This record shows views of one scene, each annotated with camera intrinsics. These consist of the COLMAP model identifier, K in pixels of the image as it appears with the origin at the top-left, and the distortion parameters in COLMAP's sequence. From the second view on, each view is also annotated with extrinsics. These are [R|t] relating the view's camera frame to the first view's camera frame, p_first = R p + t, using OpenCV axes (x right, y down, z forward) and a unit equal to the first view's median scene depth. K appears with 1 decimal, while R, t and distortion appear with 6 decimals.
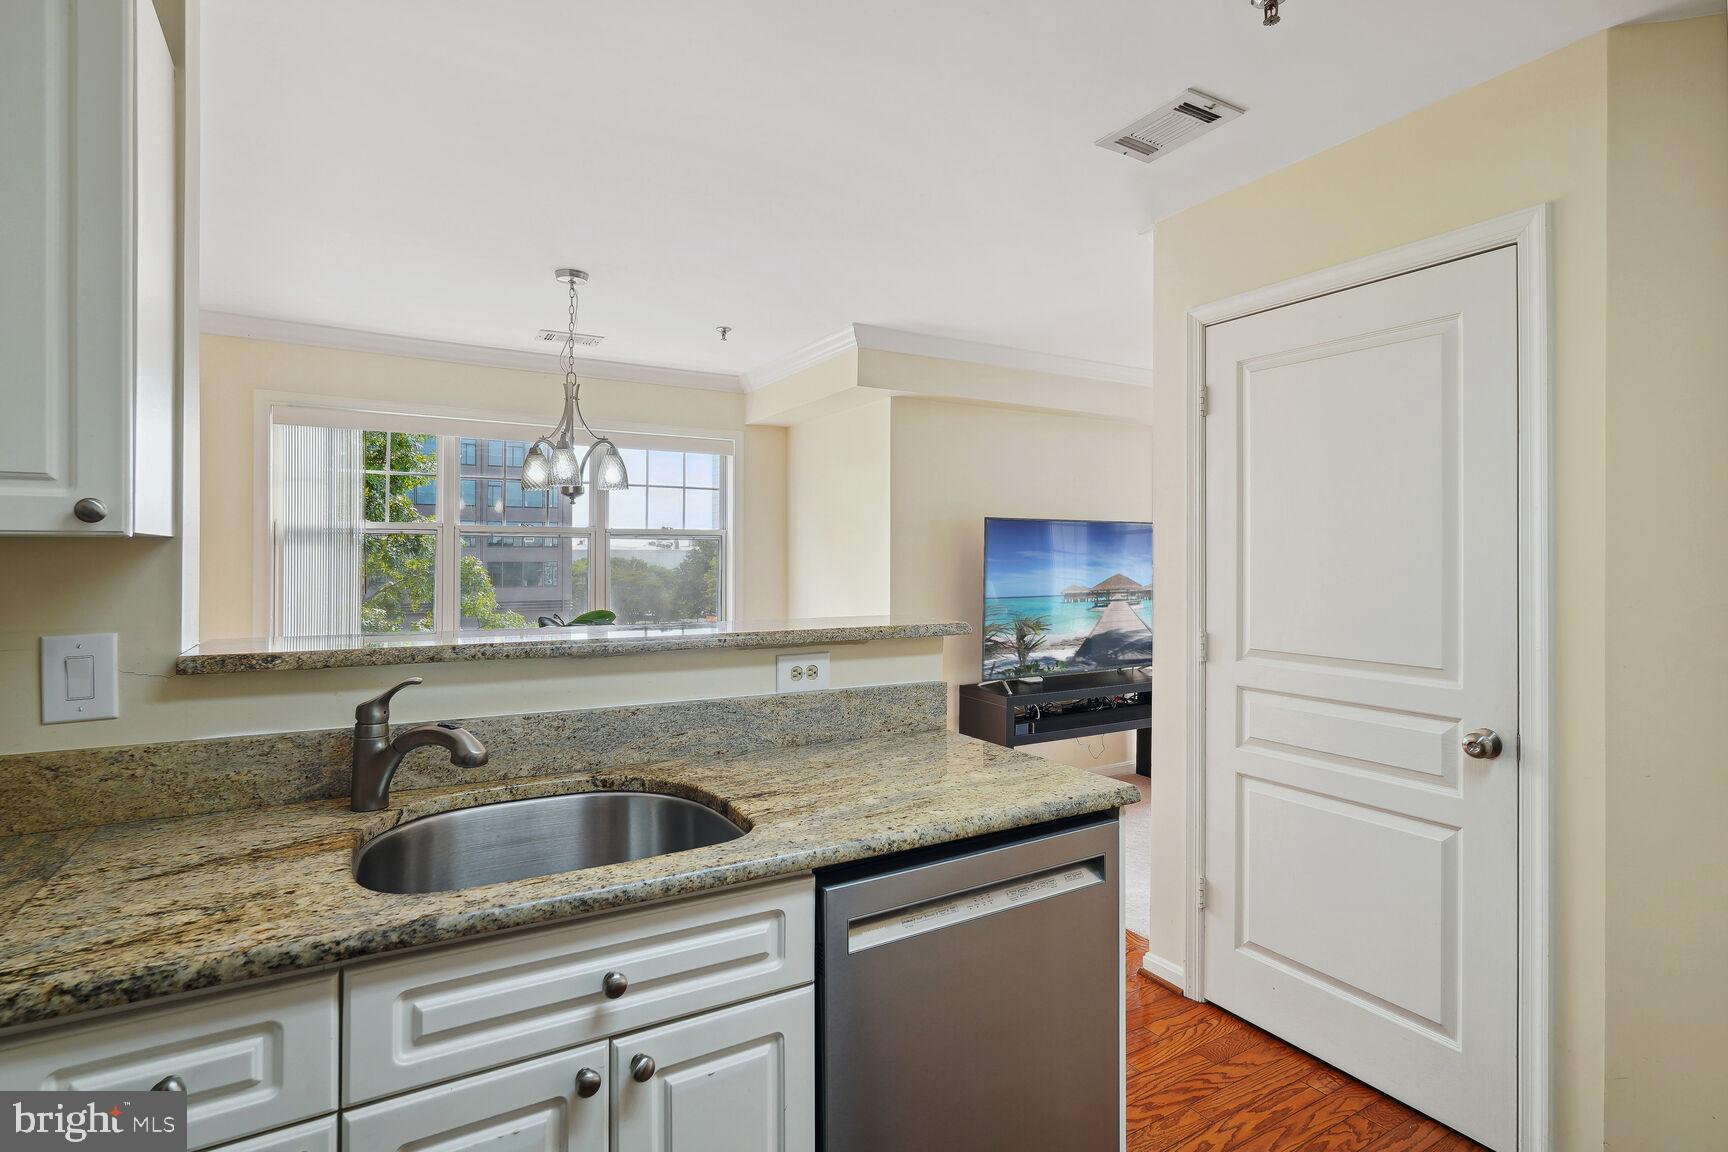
lens RADIAL K [[864.6, 0, 862.2], [0, 864.6, 561.9], [0, 0, 1]] dist [-0.004709, 0.001652]
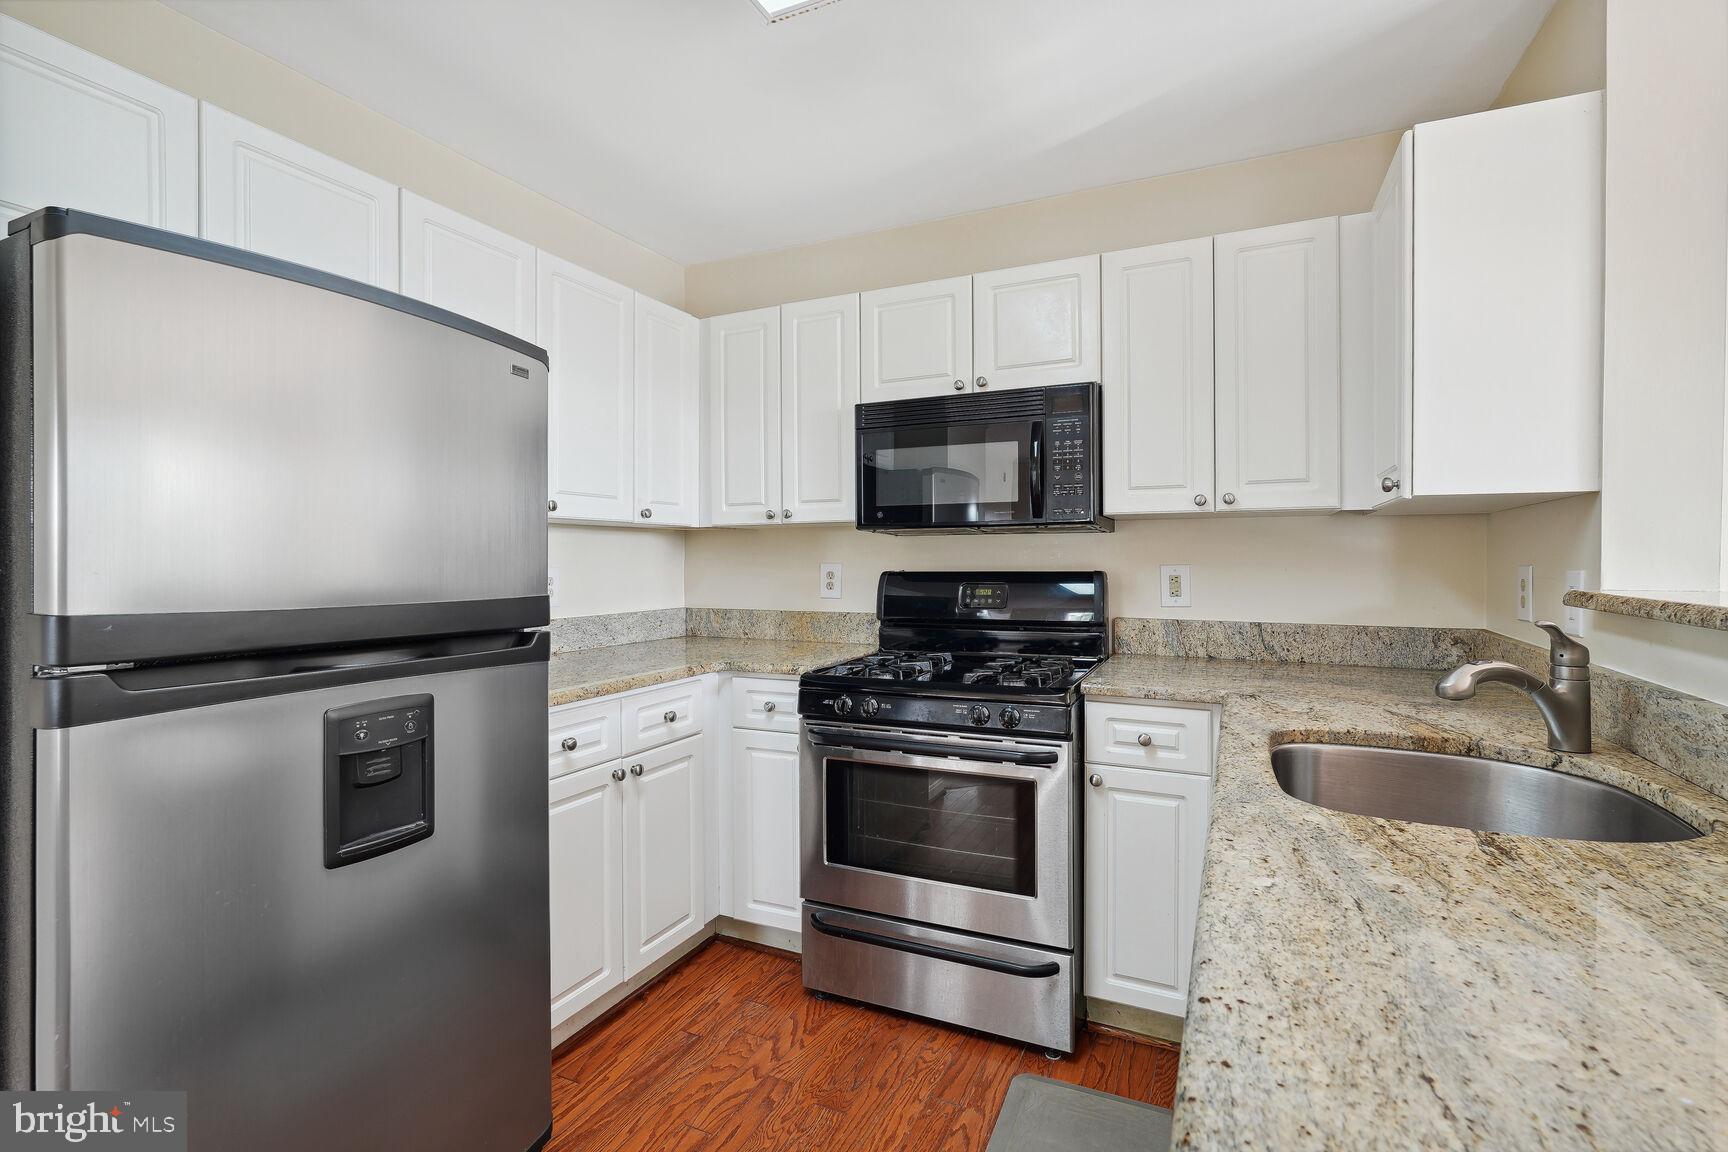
lens RADIAL K [[811.2, 0, 862.8], [0, 811.2, 574.0], [0, 0, 1]] dist [-0.004488, 0.000569]
pose [[-0.831041, 0.007499, -0.556161, 0.554535], [-0.008604, 0.999616, 0.026334, 0.053789], [0.556145, 0.026670, -0.830657, 1.145689]]
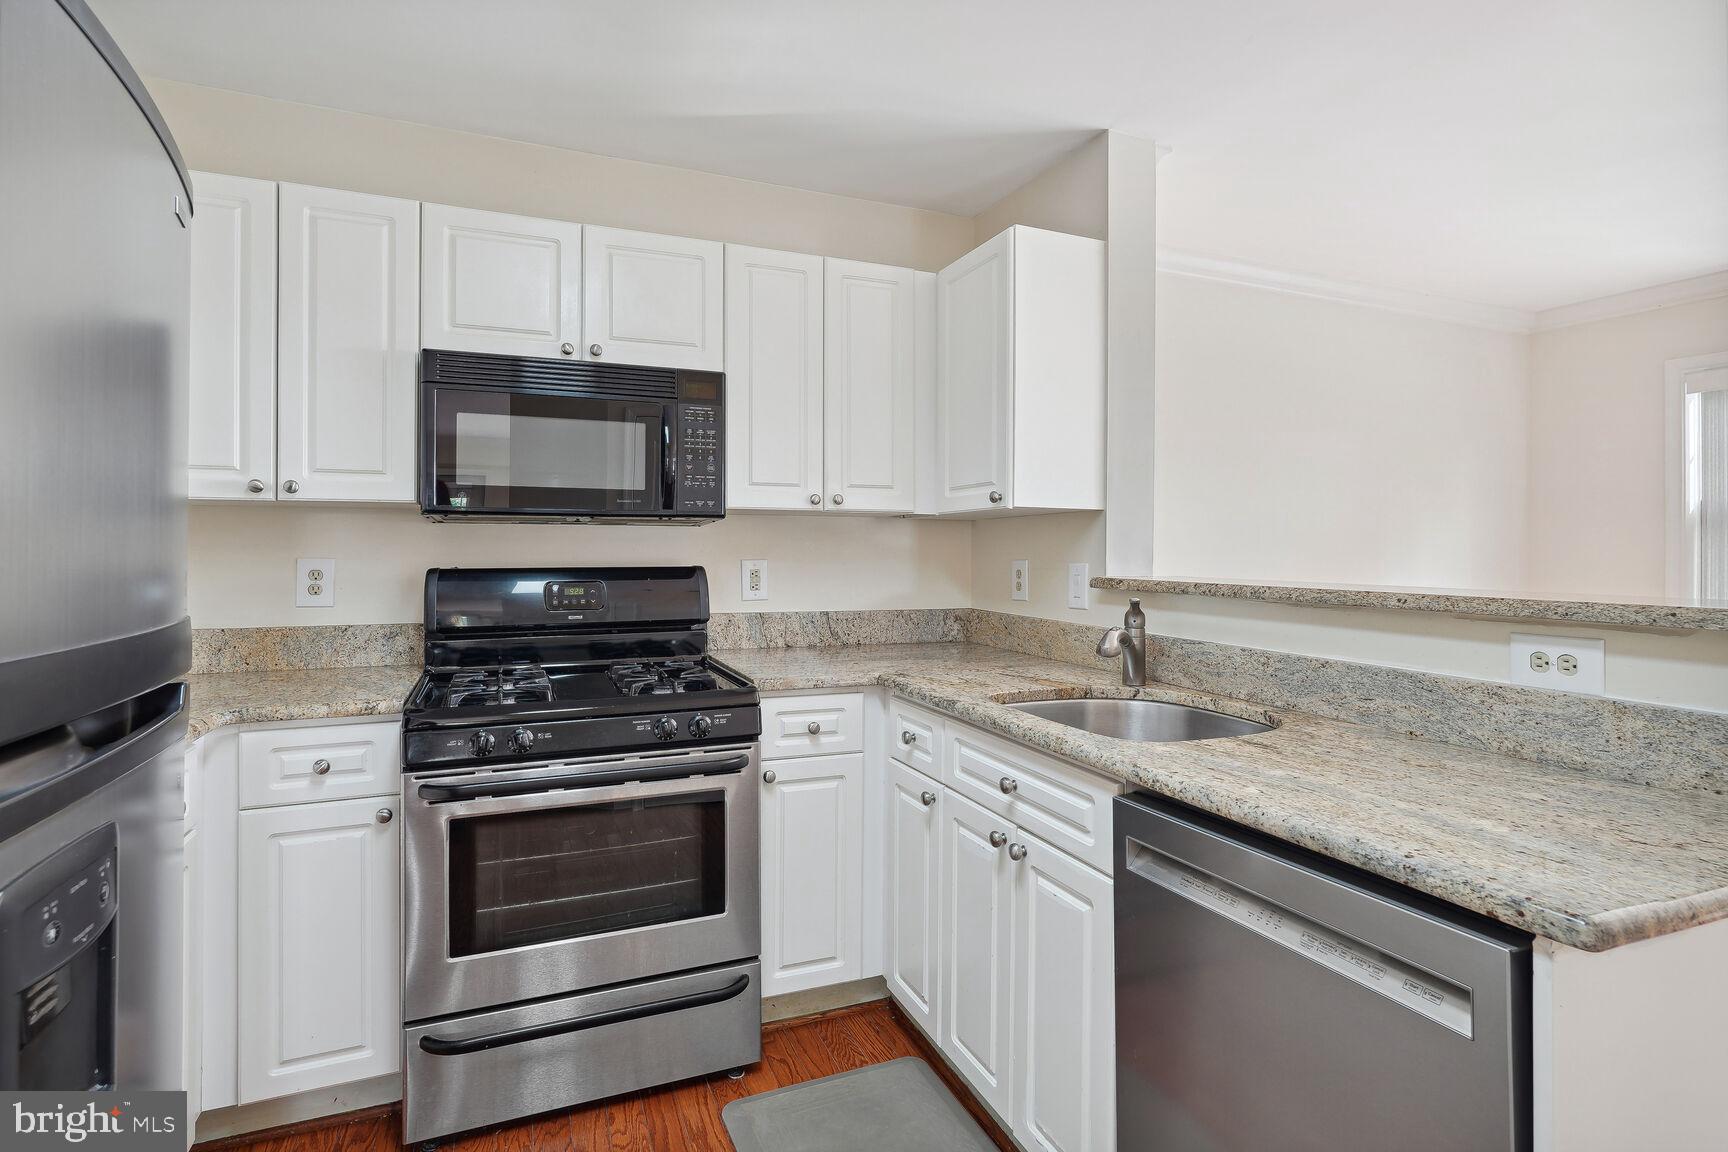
lens RADIAL K [[864.6, 0, 864.8], [0, 864.6, 557.8], [0, 0, 1]] dist [-0.004709, 0.001652]
pose [[-0.145310, 0.001221, -0.989385, 0.848417], [-0.016366, 0.999859, 0.003637, 0.058679], [0.989251, 0.016720, -0.145270, 0.653226]]
